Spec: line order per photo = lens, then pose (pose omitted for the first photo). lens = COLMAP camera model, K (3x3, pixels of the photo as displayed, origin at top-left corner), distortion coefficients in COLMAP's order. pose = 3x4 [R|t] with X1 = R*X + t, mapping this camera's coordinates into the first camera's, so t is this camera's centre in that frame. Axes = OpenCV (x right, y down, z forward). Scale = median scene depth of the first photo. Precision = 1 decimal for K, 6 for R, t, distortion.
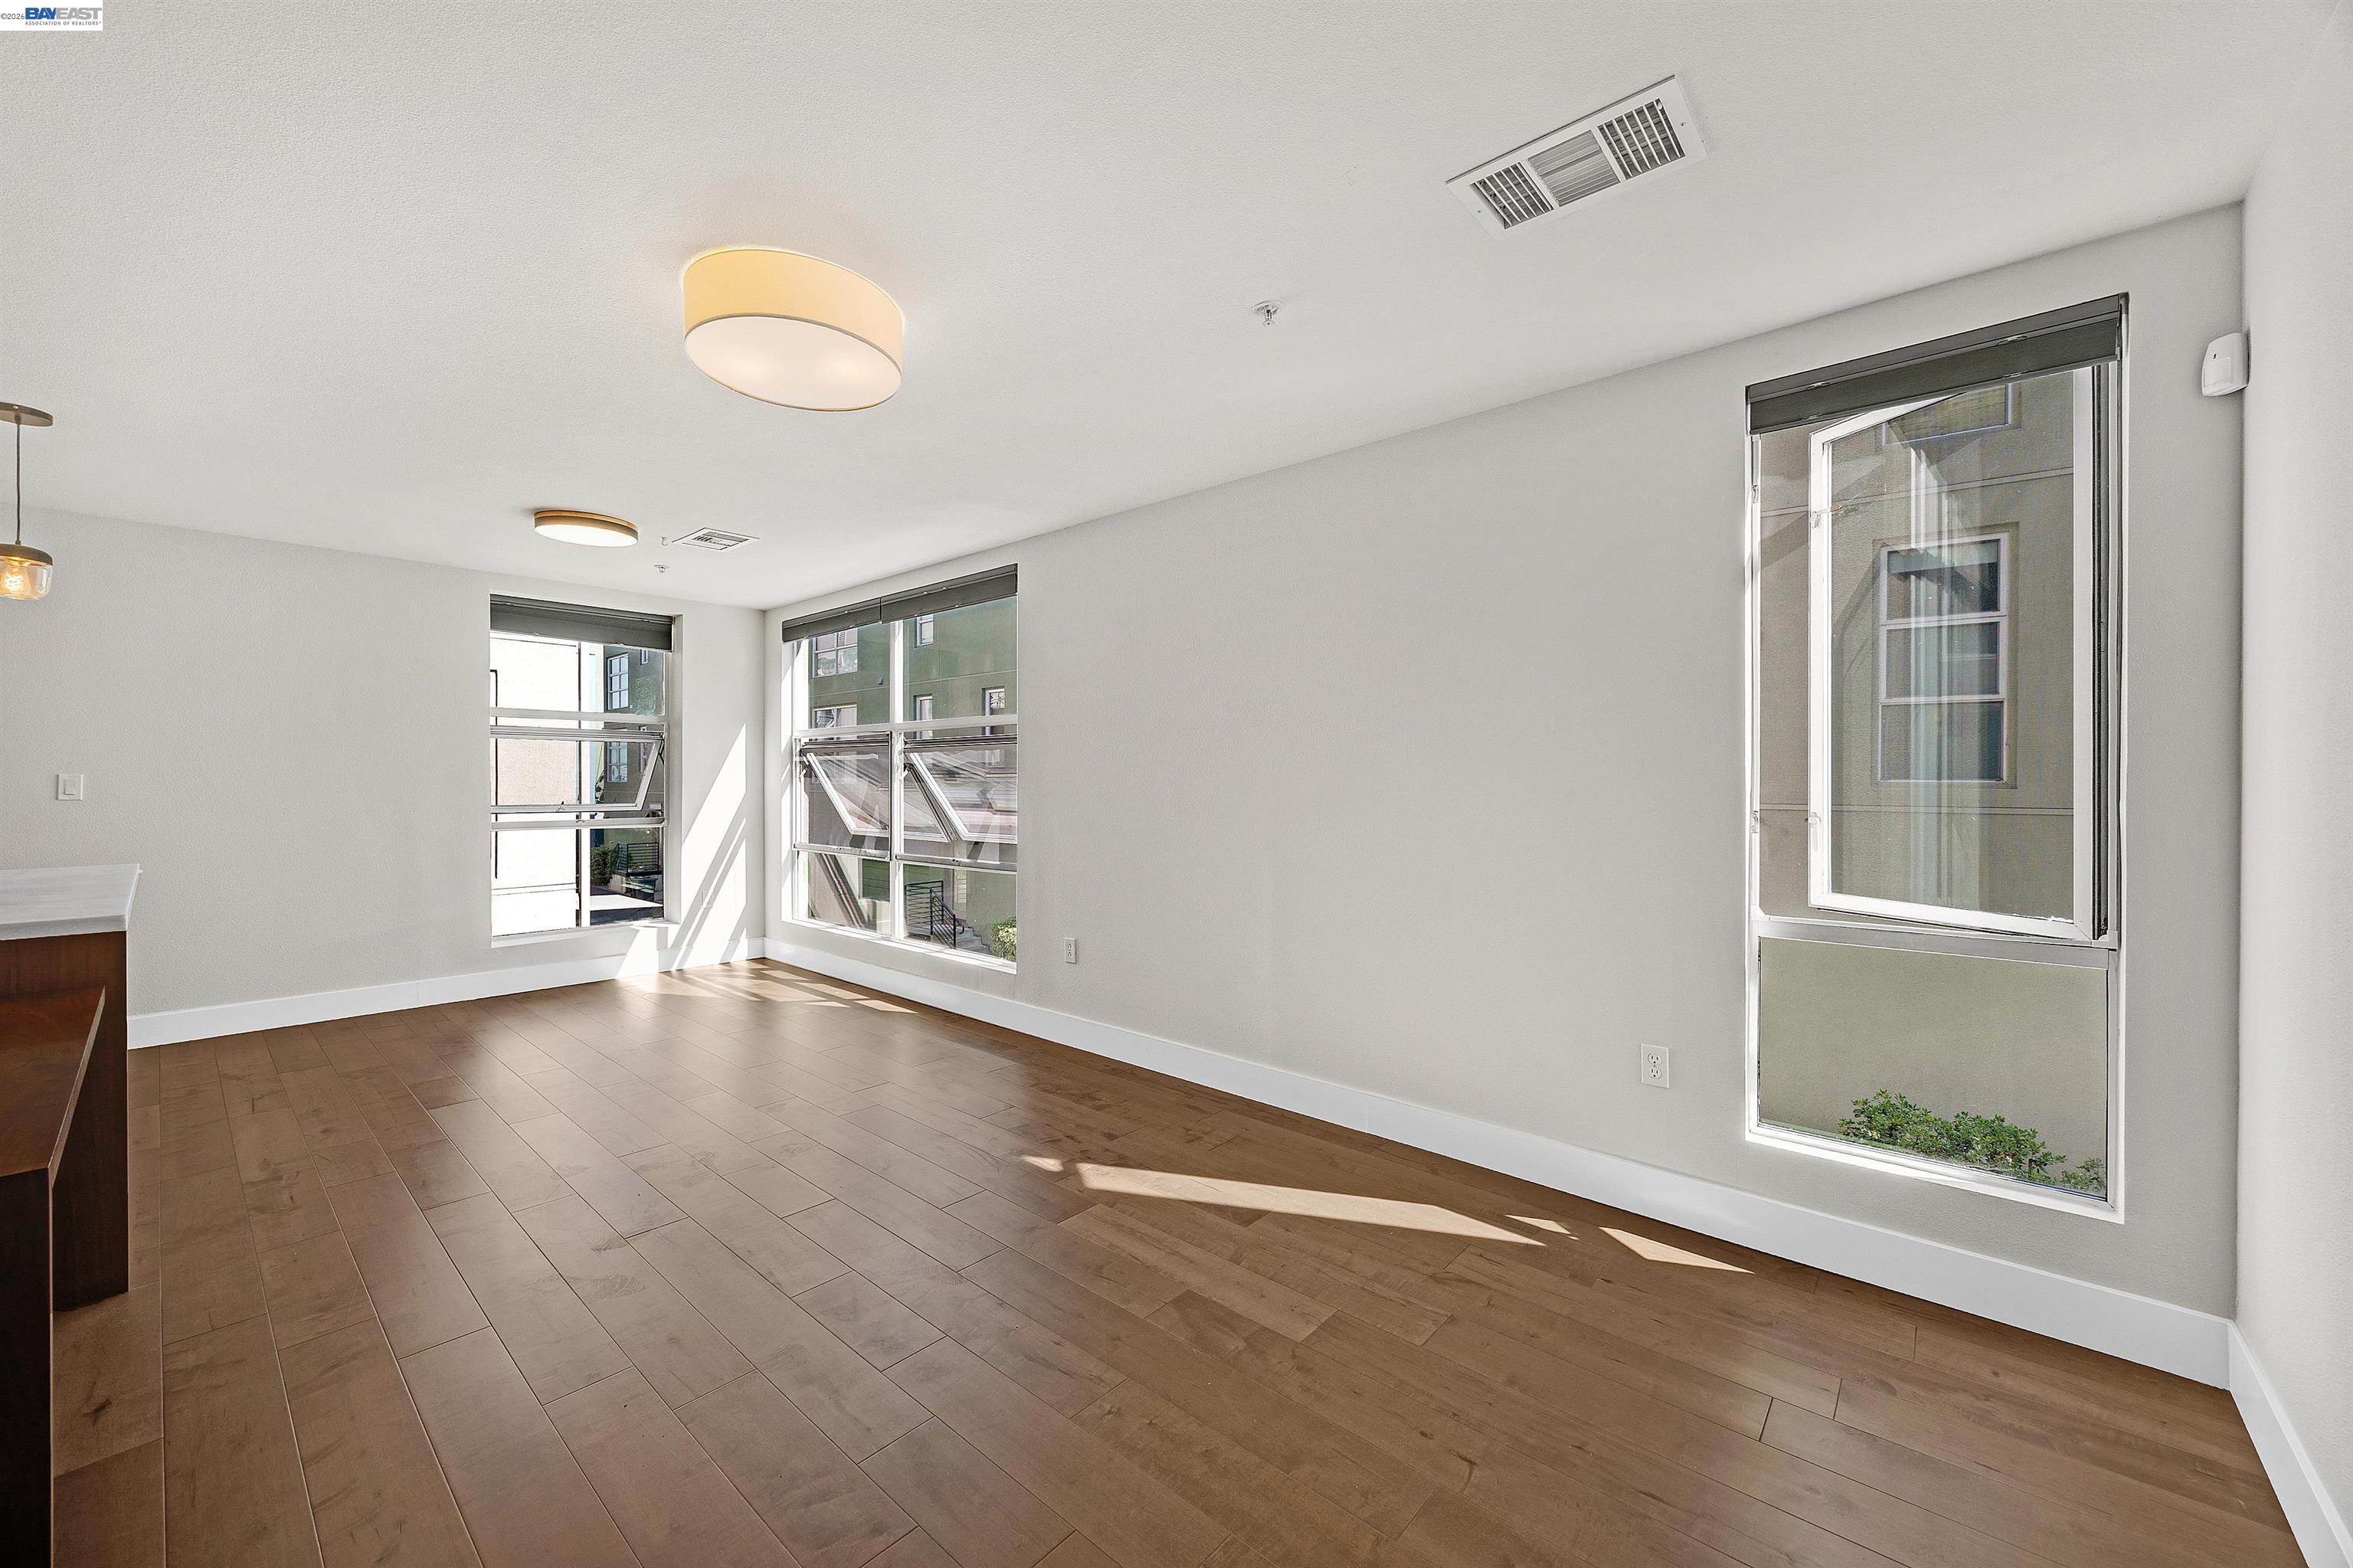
lens RADIAL K [[897.7, 0, 1190.5], [0, 897.7, 781.4], [0, 0, 1]] dist [-0.001048, -0.000312]
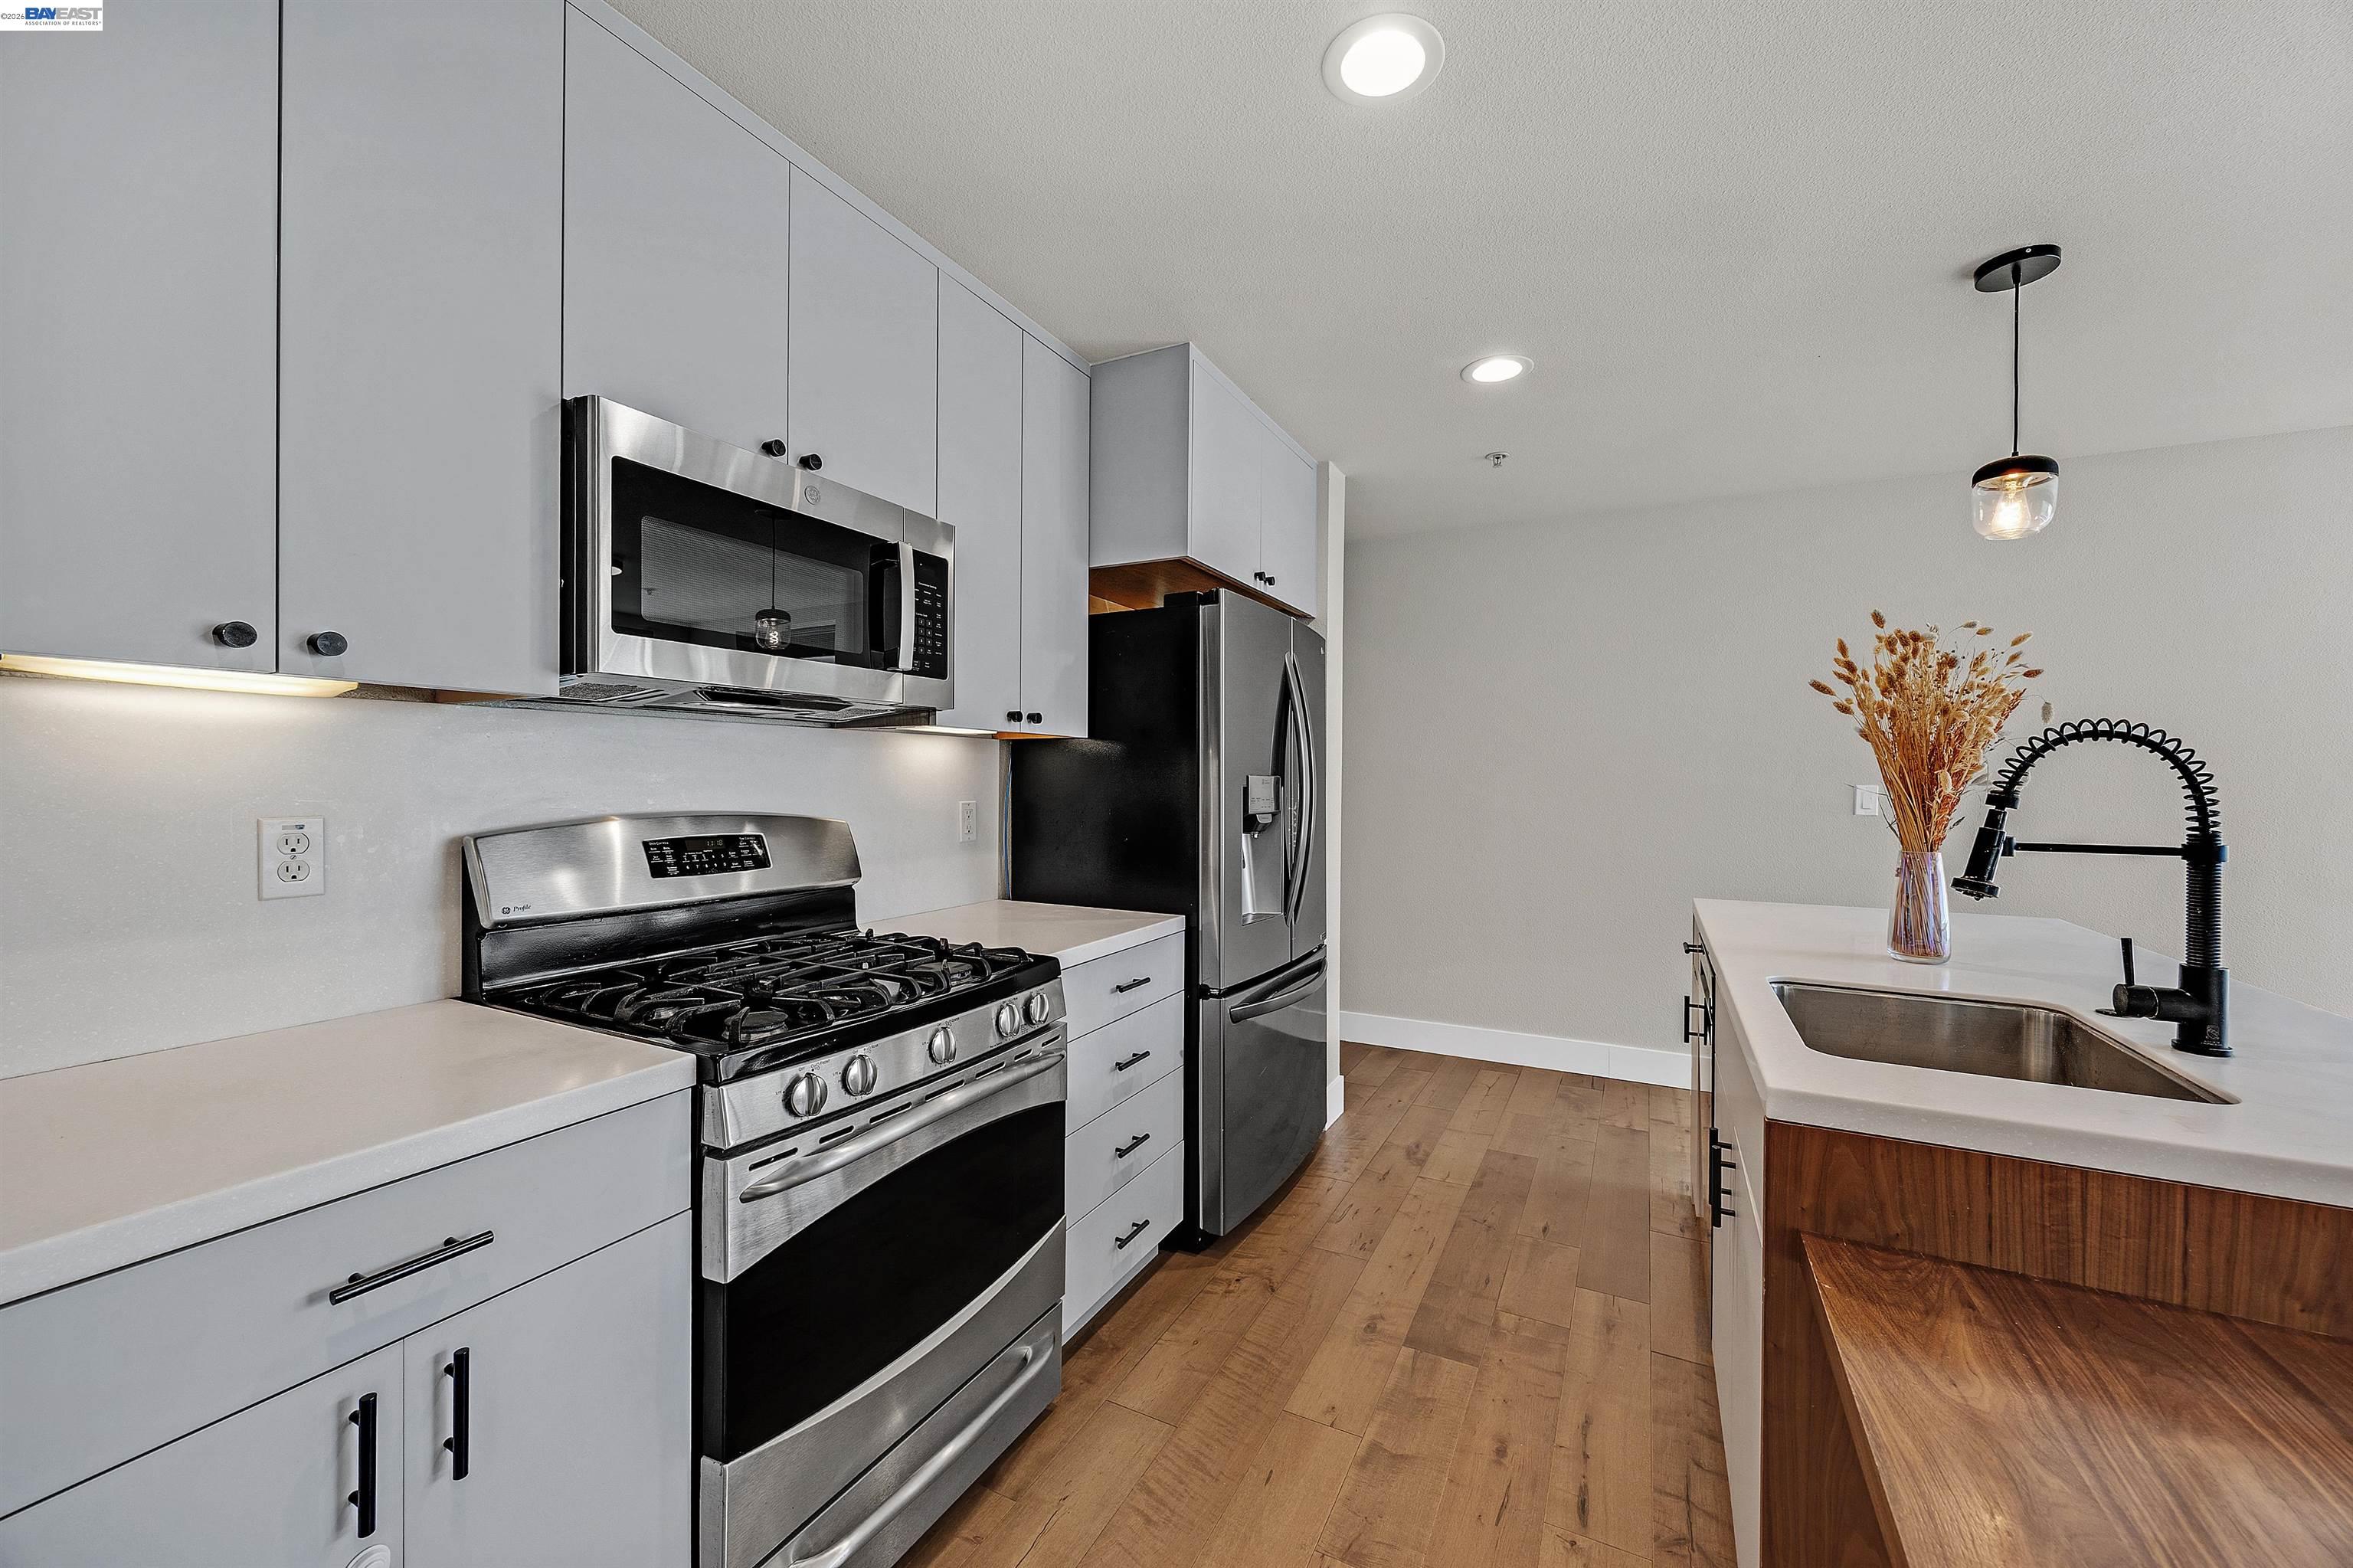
lens RADIAL K [[897.7, 0, 1164.1], [0, 897.7, 784.3], [0, 0, 1]] dist [-0.001048, -0.000312]
pose [[0.220072, 0.006652, -0.975461, -0.508912], [-0.007387, 0.999959, 0.005152, -0.007841], [0.975456, 0.006072, 0.220112, 0.137267]]
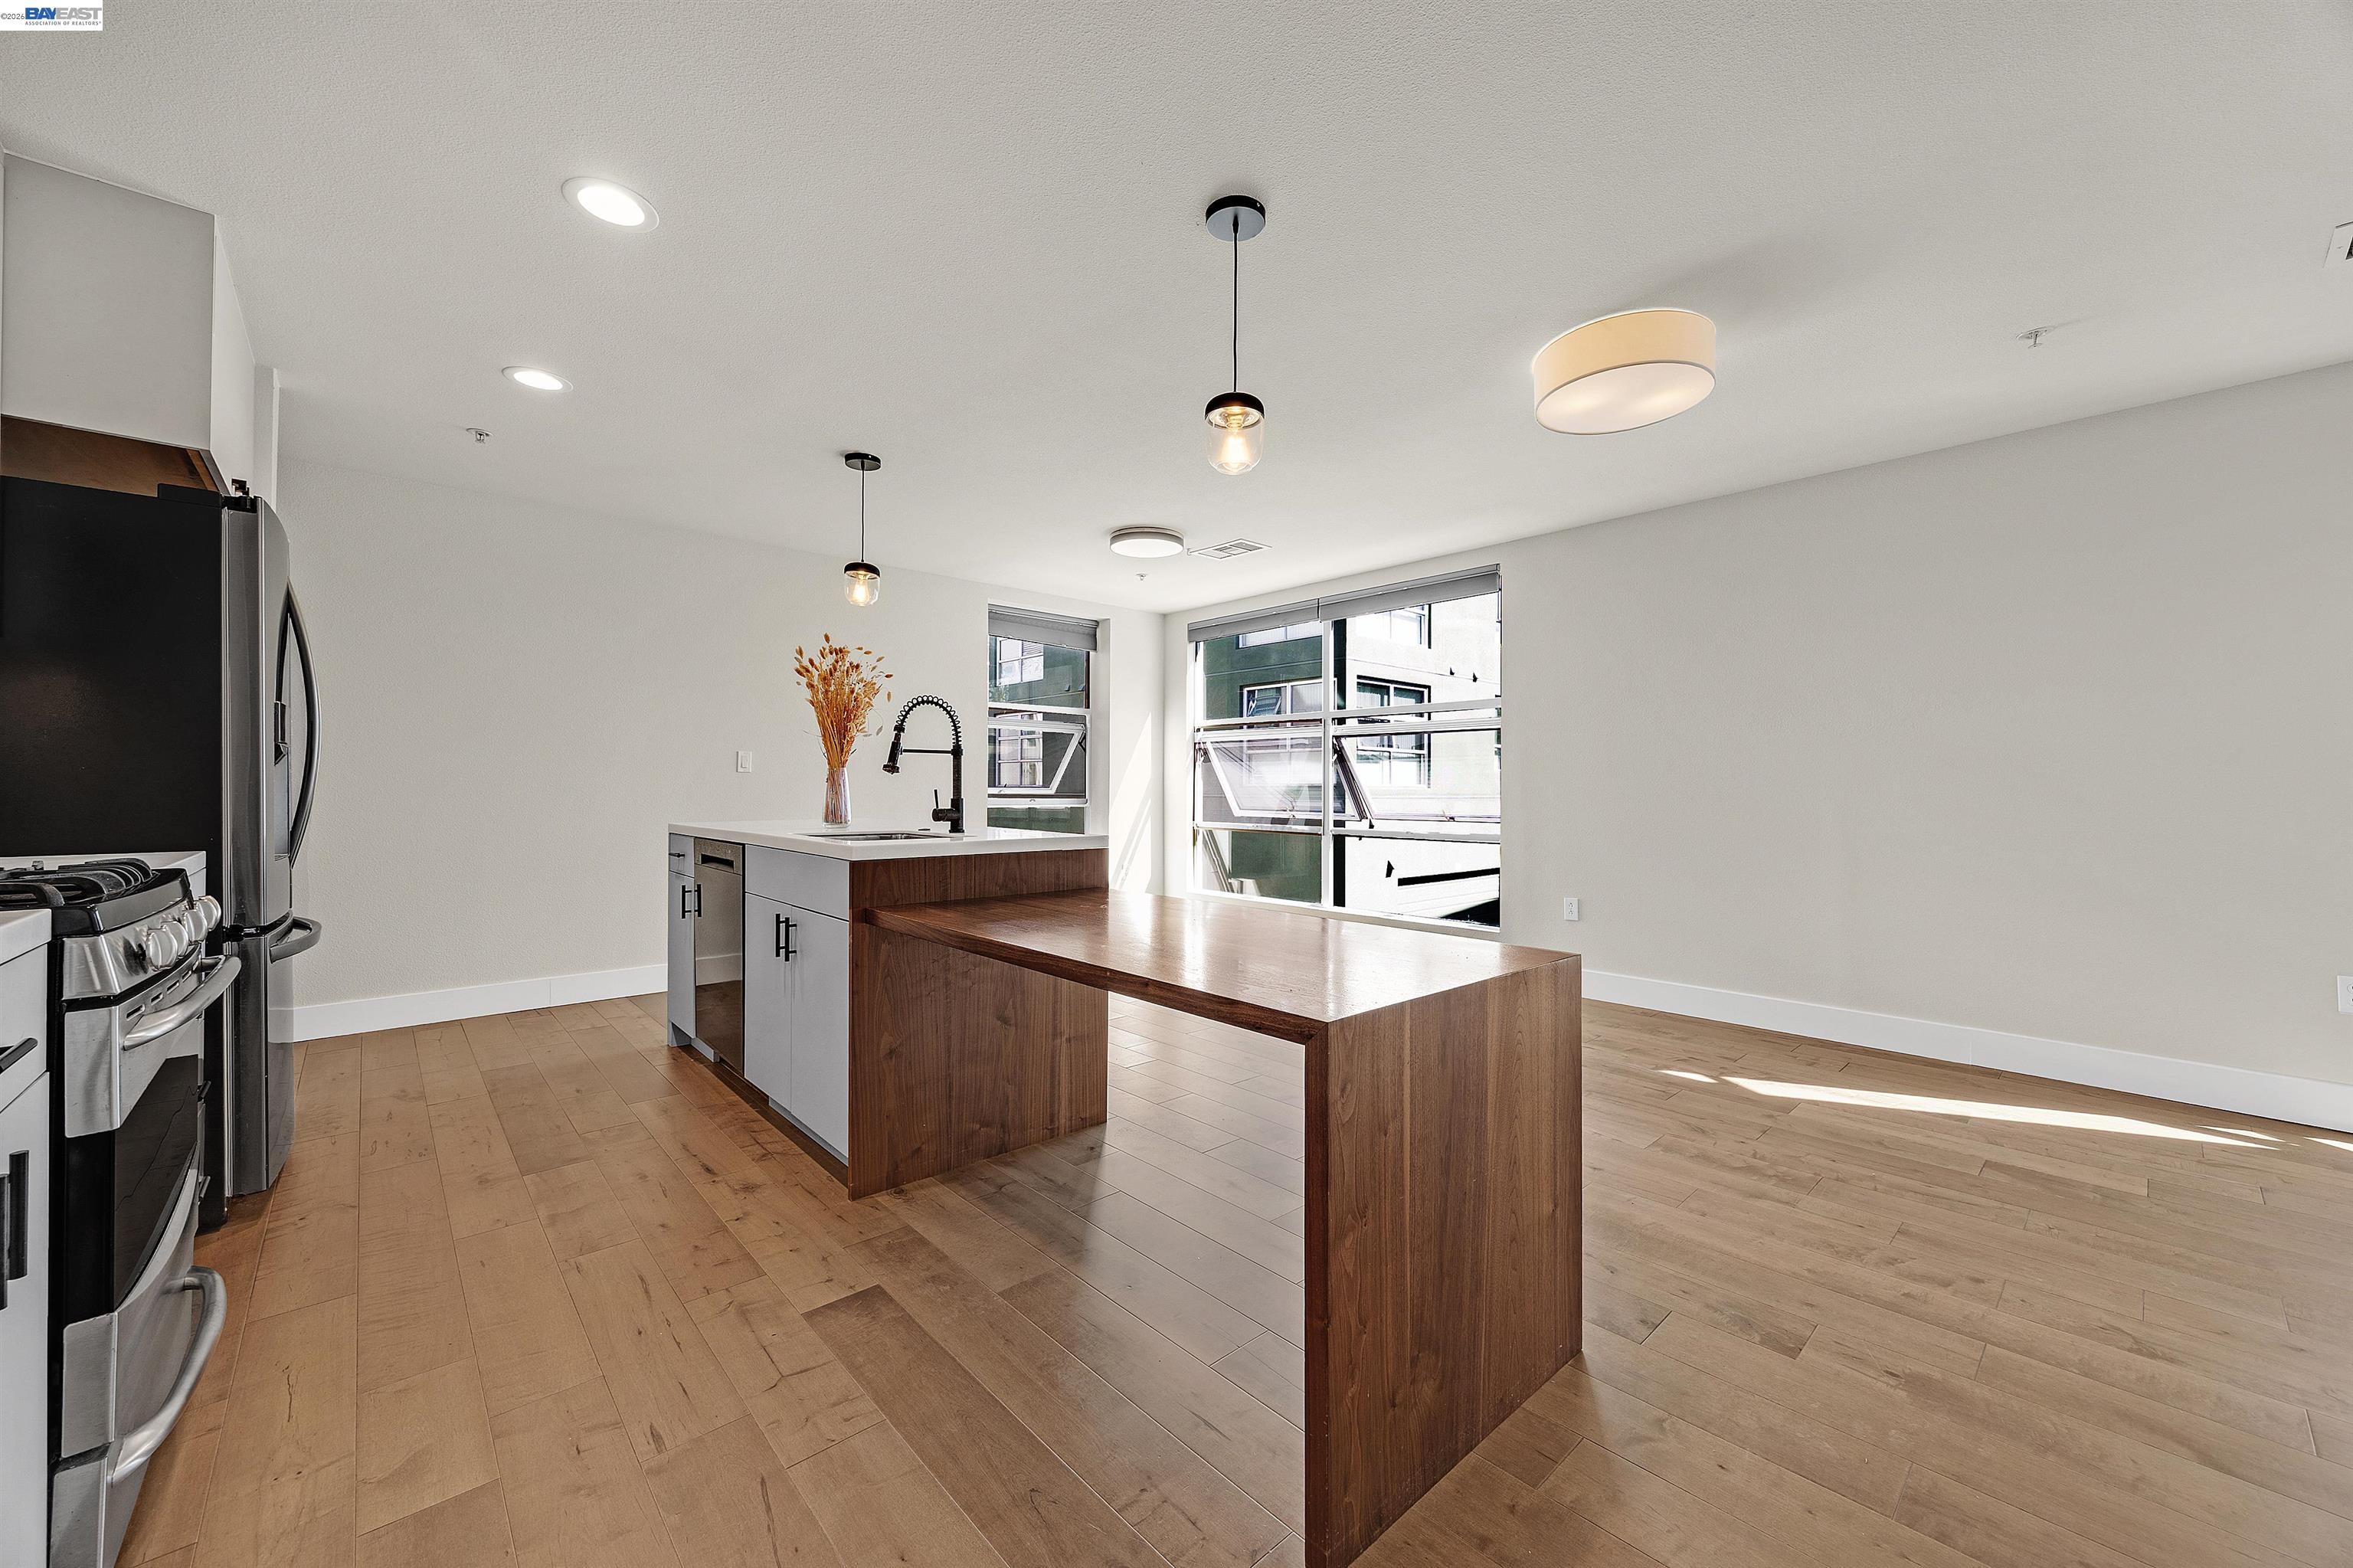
lens RADIAL K [[897.7, 0, 1190.5], [0, 897.7, 785.6], [0, 0, 1]] dist [-0.001048, -0.000312]
pose [[0.993202, 0.001252, -0.116401, -0.450320], [-0.001856, 0.999985, -0.005086, 0.040194], [0.116393, 0.005268, 0.993189, -0.148471]]
